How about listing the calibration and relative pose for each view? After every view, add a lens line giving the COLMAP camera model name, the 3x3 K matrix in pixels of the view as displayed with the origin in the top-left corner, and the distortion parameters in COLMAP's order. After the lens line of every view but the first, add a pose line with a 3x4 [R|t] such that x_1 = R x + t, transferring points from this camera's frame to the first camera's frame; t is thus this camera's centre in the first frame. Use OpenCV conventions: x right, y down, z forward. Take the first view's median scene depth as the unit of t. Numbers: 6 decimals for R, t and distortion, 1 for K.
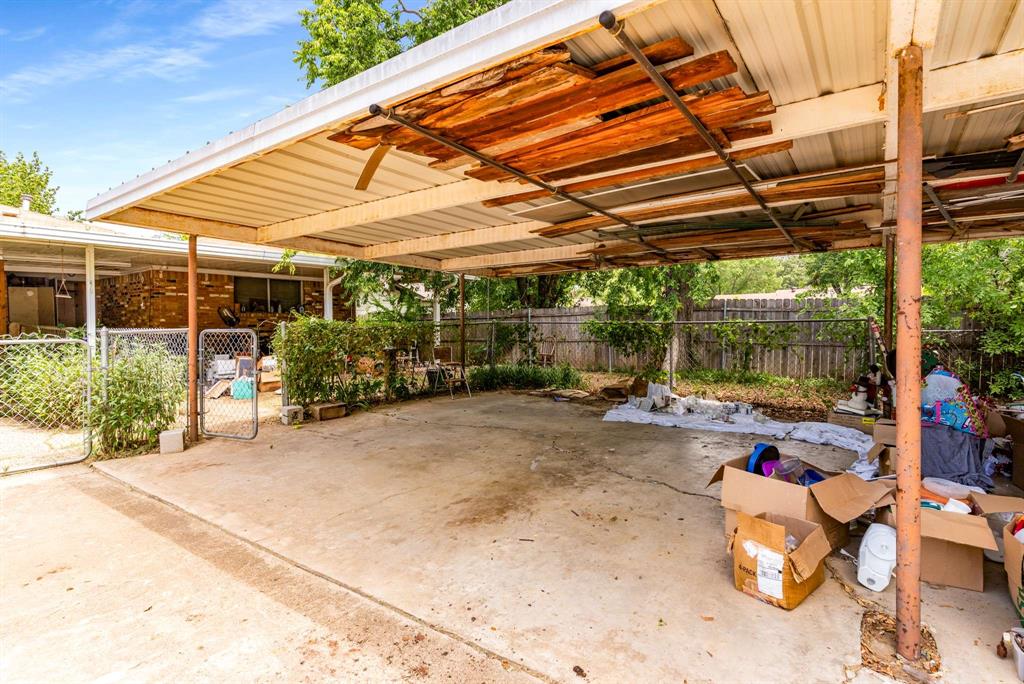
lens RADIAL K [[507.9, 0, 510.9], [0, 507.9, 319.4], [0, 0, 1]] dist [0.003011, 0.000007]
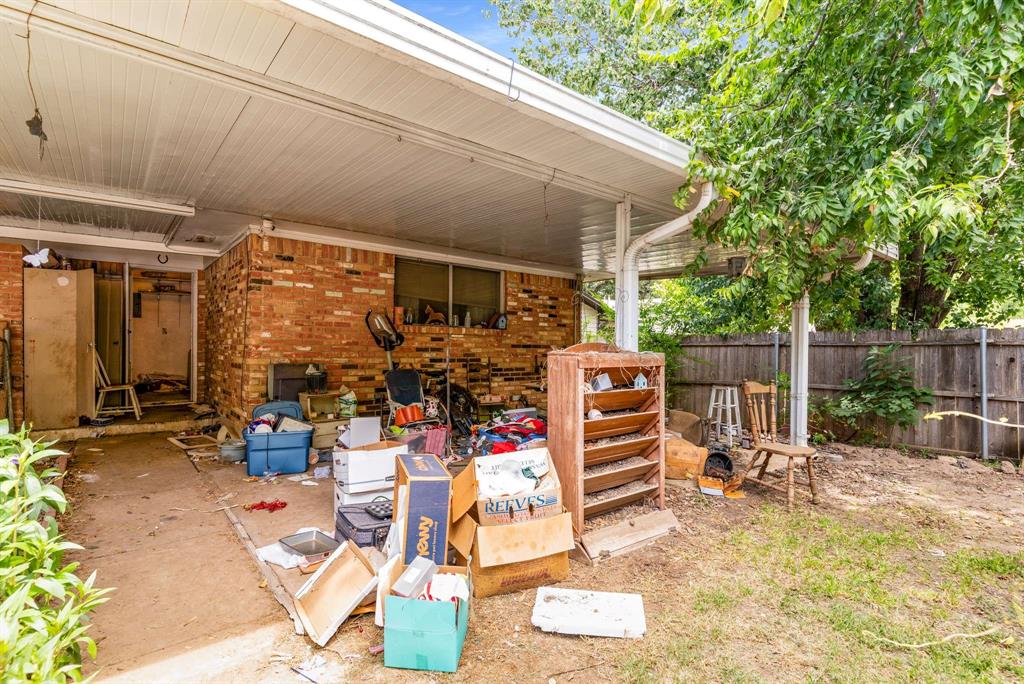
lens RADIAL K [[497.5, 0, 512.0], [0, 497.5, 342.0], [0, 0, 1]] dist [-0.000387, -0.000224]
pose [[0.965371, 0.024769, -0.259701, -0.296583], [-0.025292, 0.999679, 0.001328, 0.001880], [0.259650, 0.005287, 0.965688, 0.542812]]
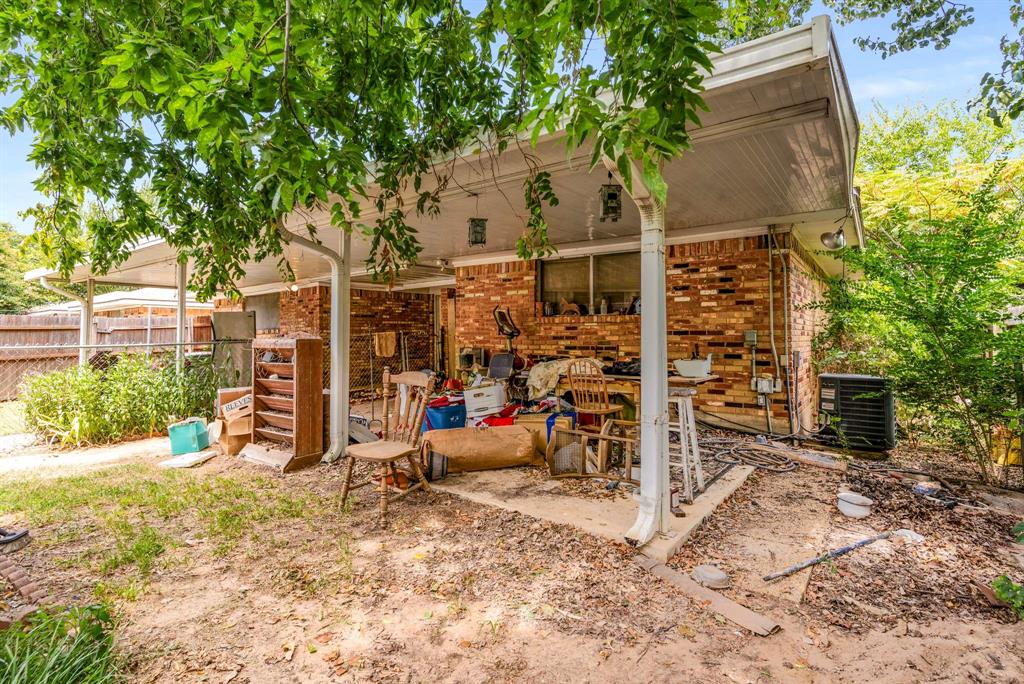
lens RADIAL K [[497.5, 0, 512.0], [0, 497.5, 342.0], [0, 0, 1]] dist [-0.000387, -0.000224]
pose [[-0.002446, 0.007483, -0.999969, 0.093055], [-0.004020, 0.999964, 0.007493, 0.014558], [0.999989, 0.004038, -0.002416, 1.004116]]
